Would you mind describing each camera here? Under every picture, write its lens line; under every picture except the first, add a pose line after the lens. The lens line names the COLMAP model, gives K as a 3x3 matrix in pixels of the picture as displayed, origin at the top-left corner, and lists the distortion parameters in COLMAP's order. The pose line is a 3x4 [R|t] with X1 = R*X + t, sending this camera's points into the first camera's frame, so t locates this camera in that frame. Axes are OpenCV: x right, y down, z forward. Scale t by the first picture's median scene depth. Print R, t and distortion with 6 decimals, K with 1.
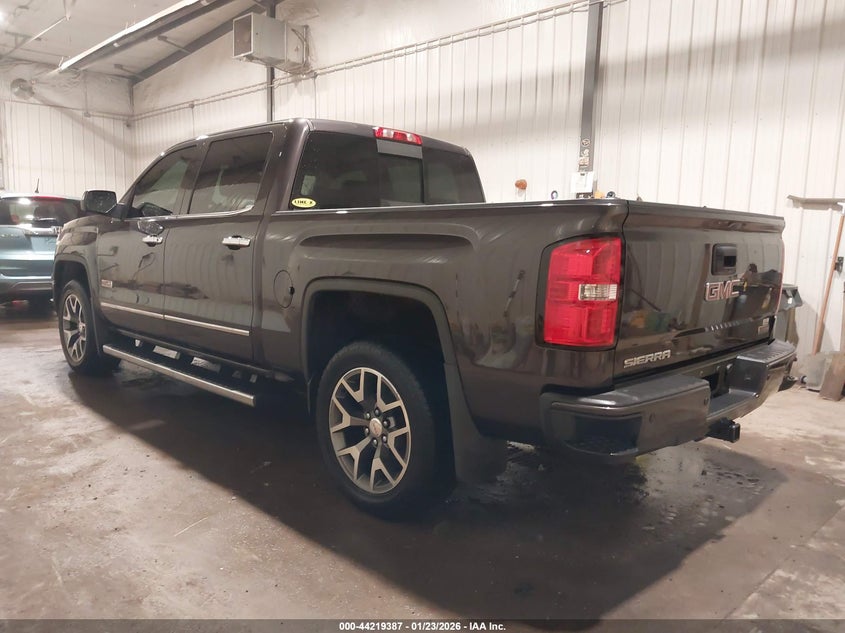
lens RADIAL K [[667.1, 0, 422.5], [0, 667.1, 316.5], [0, 0, 1]] dist [0.004805, 0.000401]
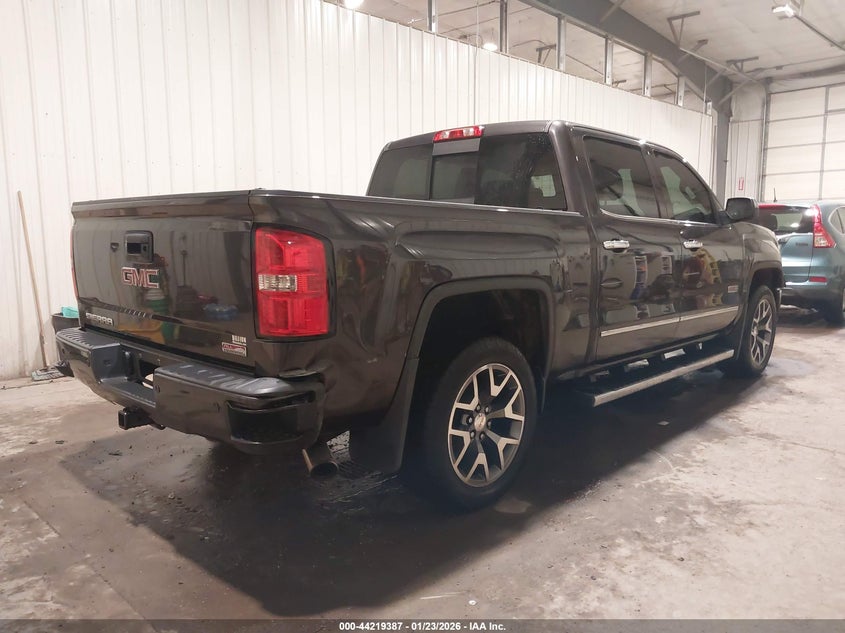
lens RADIAL K [[667.1, 0, 422.5], [0, 667.1, 316.5], [0, 0, 1]] dist [0.004805, 0.000401]
pose [[0.011096, 0.096137, -0.995306, 0.991506], [-0.123879, 0.987832, 0.094034, -0.086566], [0.992235, 0.122254, 0.022870, 0.957562]]
